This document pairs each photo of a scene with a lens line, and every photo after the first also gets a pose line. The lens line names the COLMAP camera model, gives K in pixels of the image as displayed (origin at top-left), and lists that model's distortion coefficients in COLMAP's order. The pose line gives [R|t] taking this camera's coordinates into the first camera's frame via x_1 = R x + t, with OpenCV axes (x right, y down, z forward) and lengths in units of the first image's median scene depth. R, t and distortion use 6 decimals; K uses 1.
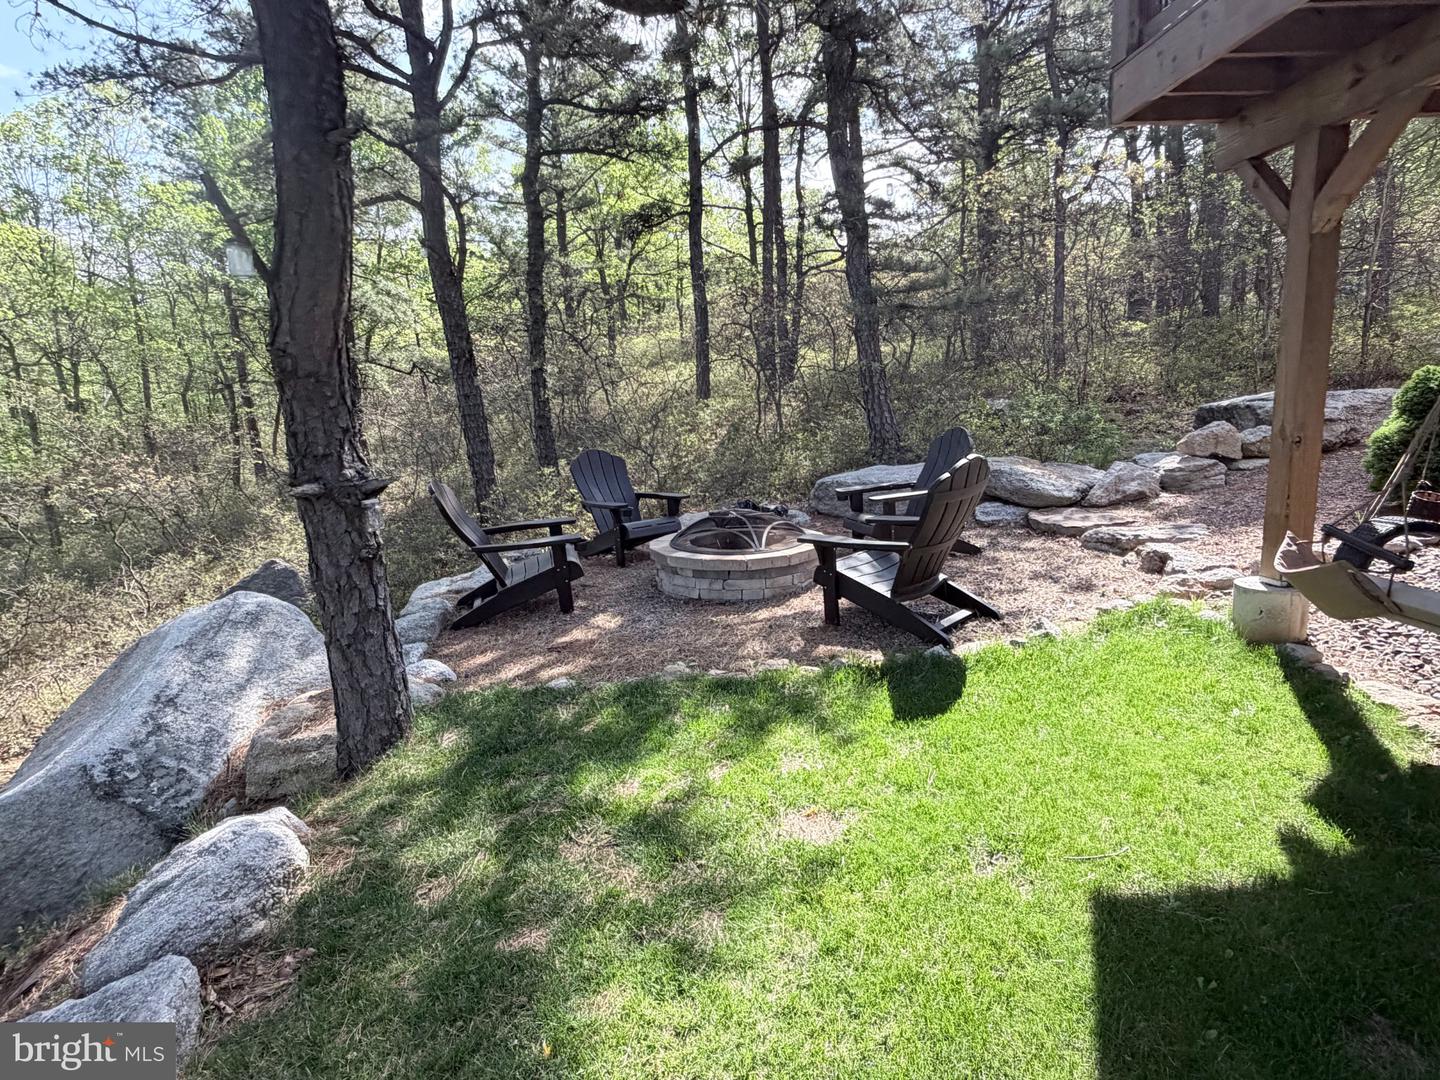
lens RADIAL K [[770.0, 0, 713.5], [0, 770.0, 538.6], [0, 0, 1]] dist [-0.002432, 0.000511]
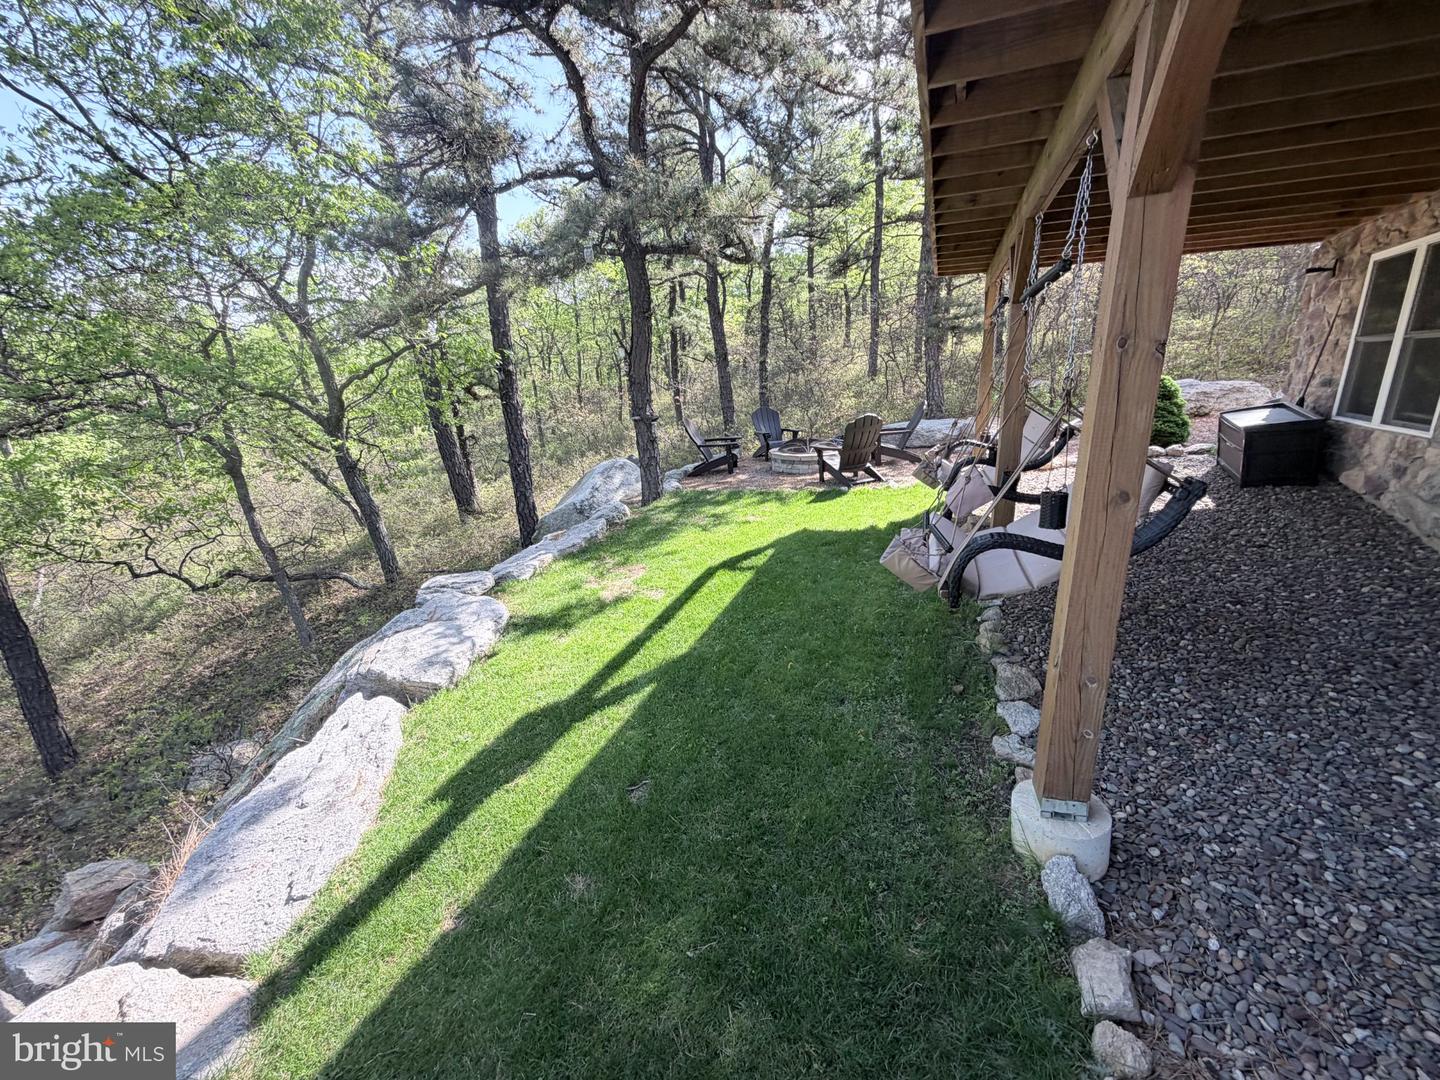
lens RADIAL K [[574.7, 0, 725.3], [0, 574.7, 540.0], [0, 0, 1]] dist [-0.008504, 0.002406]
pose [[0.928801, 0.106351, -0.354990, 0.577392], [-0.063892, 0.989546, 0.129289, 0.082663], [0.365029, -0.097403, 0.925887, -0.912269]]
